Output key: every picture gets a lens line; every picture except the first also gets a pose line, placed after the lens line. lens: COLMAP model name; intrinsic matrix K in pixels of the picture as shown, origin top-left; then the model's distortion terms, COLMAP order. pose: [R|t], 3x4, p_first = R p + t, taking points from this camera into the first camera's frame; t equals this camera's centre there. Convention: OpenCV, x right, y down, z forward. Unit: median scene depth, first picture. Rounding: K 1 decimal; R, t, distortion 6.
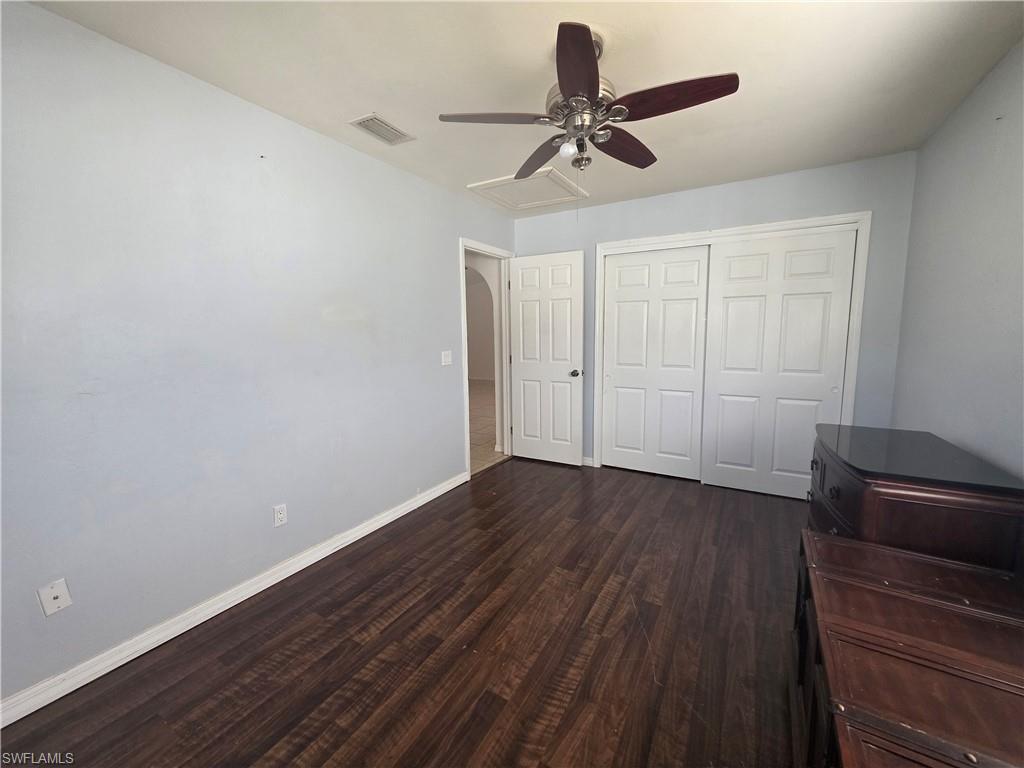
lens RADIAL K [[404.9, 0, 515.6], [0, 404.9, 381.9], [0, 0, 1]] dist [0.000355, -0.000153]
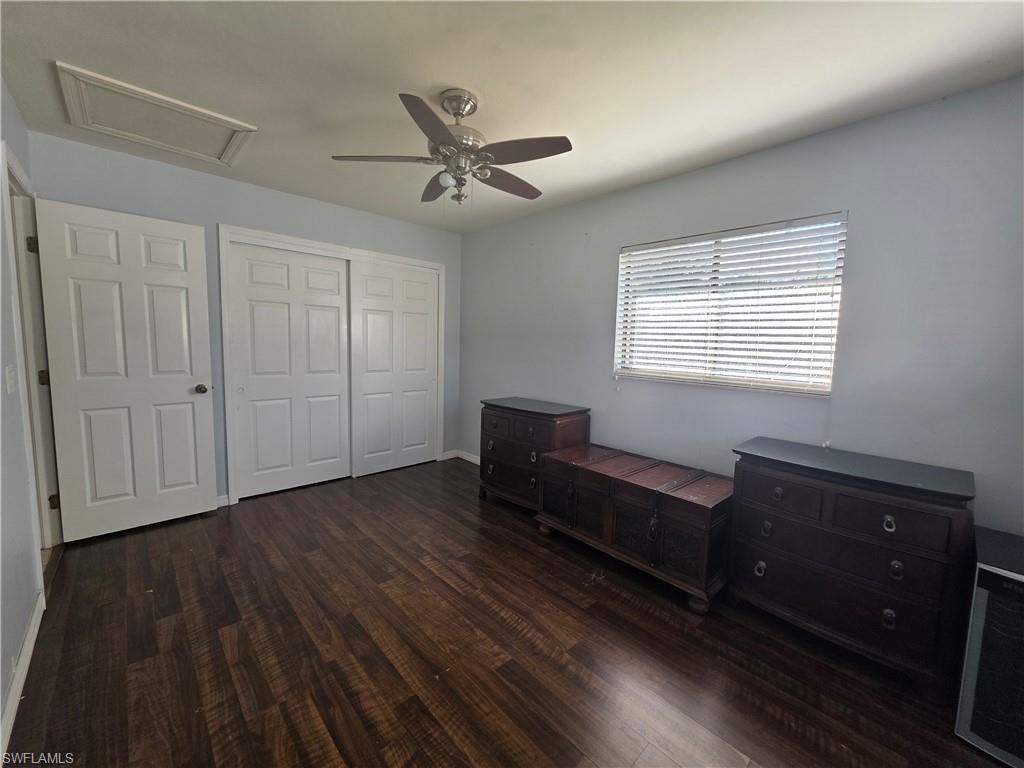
lens RADIAL K [[408.5, 0, 516.8], [0, 408.5, 381.0], [0, 0, 1]] dist [0.002935, 0.000116]
pose [[0.279003, -0.074138, 0.957424, -0.717074], [0.087246, 0.994849, 0.051612, -0.042048], [-0.956319, 0.069131, 0.284034, 0.397480]]
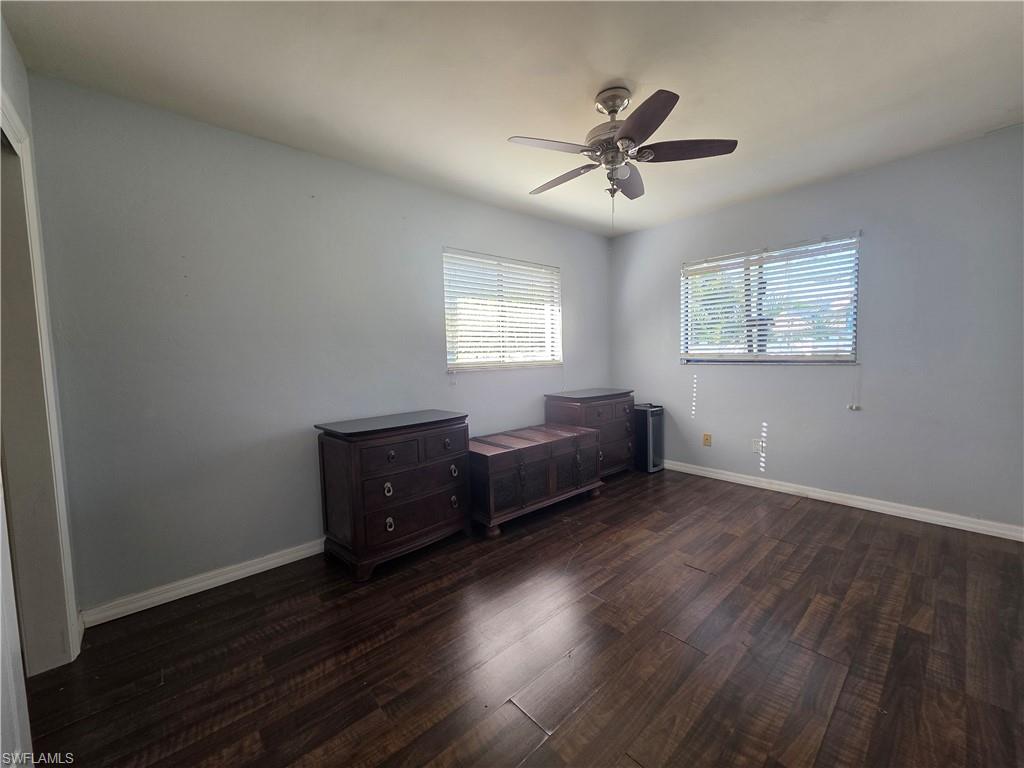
lens RADIAL K [[408.5, 0, 516.8], [0, 408.5, 381.0], [0, 0, 1]] dist [0.002935, 0.000116]
pose [[-0.952709, 0.018898, 0.303297, 0.055883], [0.076248, 0.981002, 0.178385, -0.161526], [-0.294164, 0.193074, -0.936050, 1.745778]]
